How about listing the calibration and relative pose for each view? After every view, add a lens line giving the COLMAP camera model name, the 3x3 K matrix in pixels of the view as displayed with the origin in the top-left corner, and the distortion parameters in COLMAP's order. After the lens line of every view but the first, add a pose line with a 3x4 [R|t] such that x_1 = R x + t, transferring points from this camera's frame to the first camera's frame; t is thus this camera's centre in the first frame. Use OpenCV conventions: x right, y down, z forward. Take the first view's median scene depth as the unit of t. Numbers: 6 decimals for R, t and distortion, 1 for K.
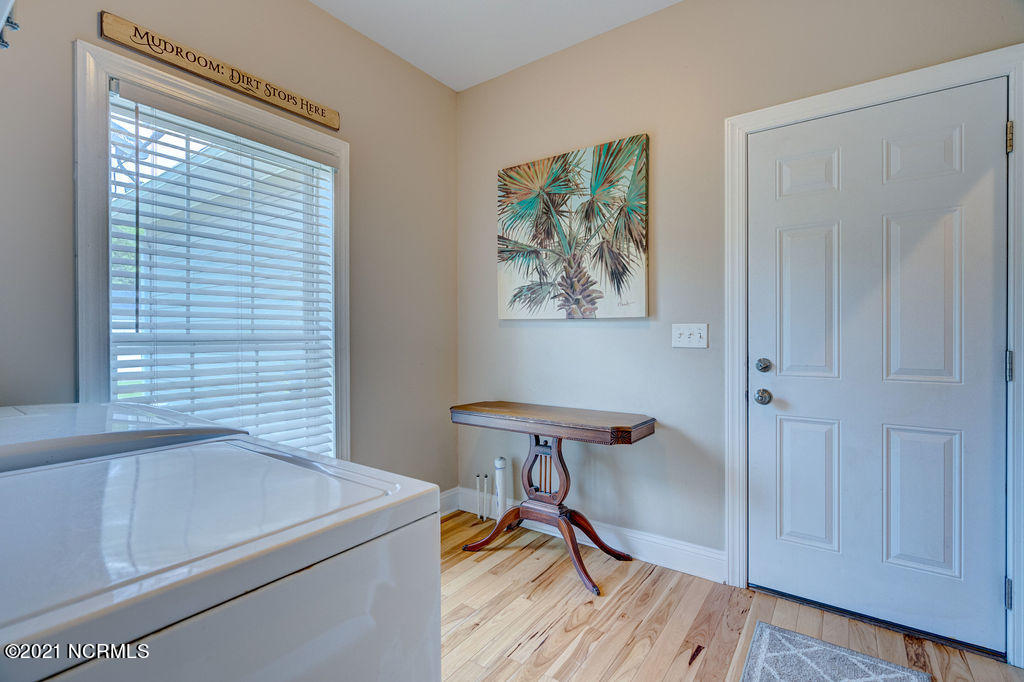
lens RADIAL K [[465.2, 0, 513.1], [0, 465.2, 339.5], [0, 0, 1]] dist [-0.010830, -0.000870]
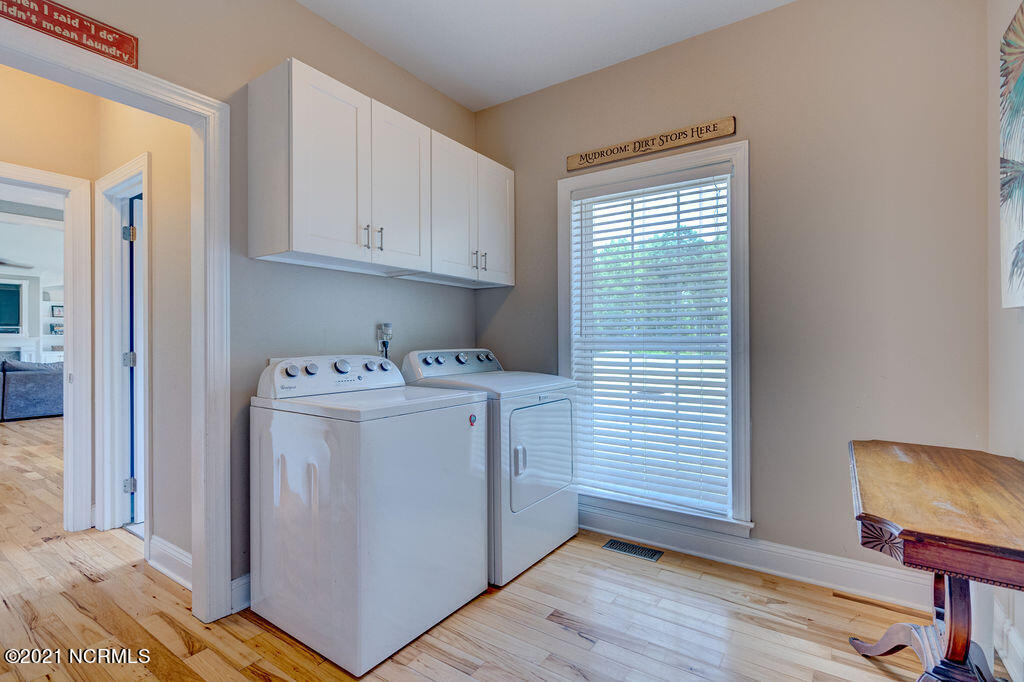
lens RADIAL K [[465.2, 0, 512.6], [0, 465.2, 338.6], [0, 0, 1]] dist [-0.010830, -0.000870]
pose [[0.031980, -0.002505, -0.999485, 0.671234], [-0.008858, 0.999957, -0.002790, -0.000566], [0.999449, 0.008943, 0.031957, 0.541684]]
